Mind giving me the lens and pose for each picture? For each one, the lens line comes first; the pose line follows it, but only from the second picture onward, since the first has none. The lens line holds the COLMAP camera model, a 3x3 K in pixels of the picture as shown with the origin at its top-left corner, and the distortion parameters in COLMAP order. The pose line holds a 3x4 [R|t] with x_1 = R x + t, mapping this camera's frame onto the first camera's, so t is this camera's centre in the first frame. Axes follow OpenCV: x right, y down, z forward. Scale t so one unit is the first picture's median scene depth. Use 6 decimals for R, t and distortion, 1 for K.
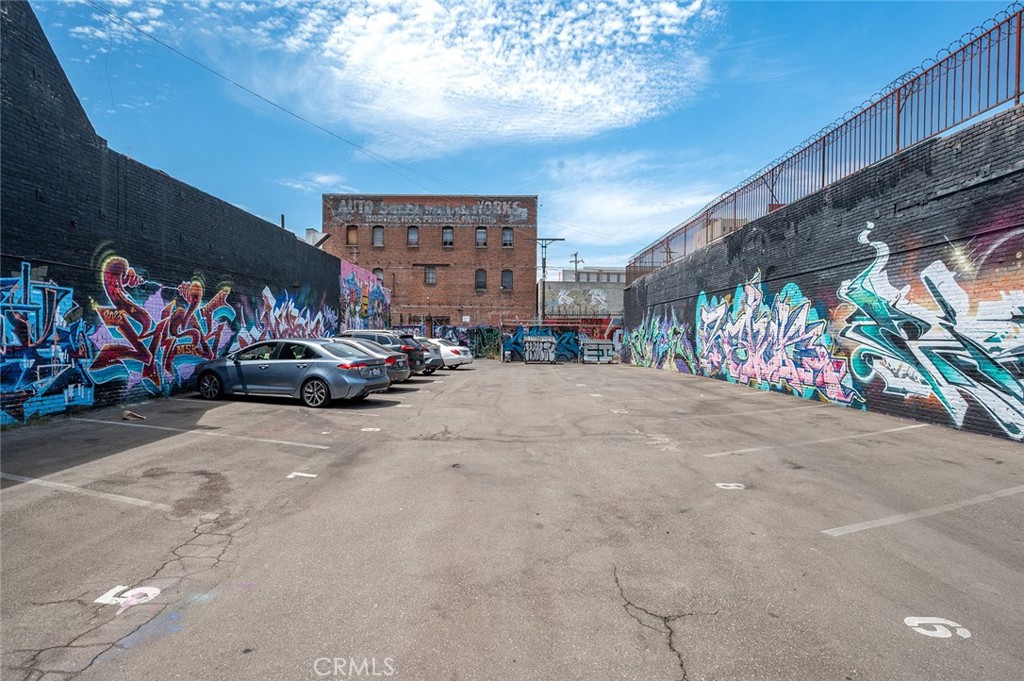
lens RADIAL K [[536.0, 0, 511.2], [0, 536.0, 340.2], [0, 0, 1]] dist [0.001962, 0.000091]
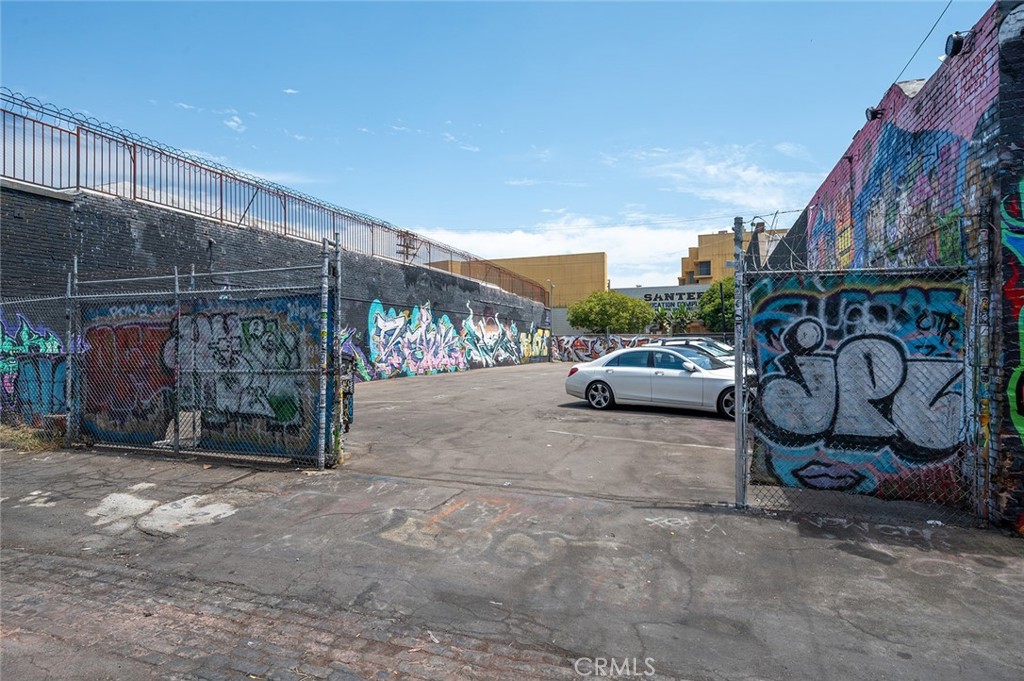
lens RADIAL K [[536.0, 0, 511.5], [0, 536.0, 344.3], [0, 0, 1]] dist [0.001962, 0.000091]
pose [[-0.939078, -0.004380, 0.343675, -0.357032], [-0.000603, 0.999938, 0.011098, -0.021532], [-0.343702, 0.010215, -0.939023, 2.660346]]
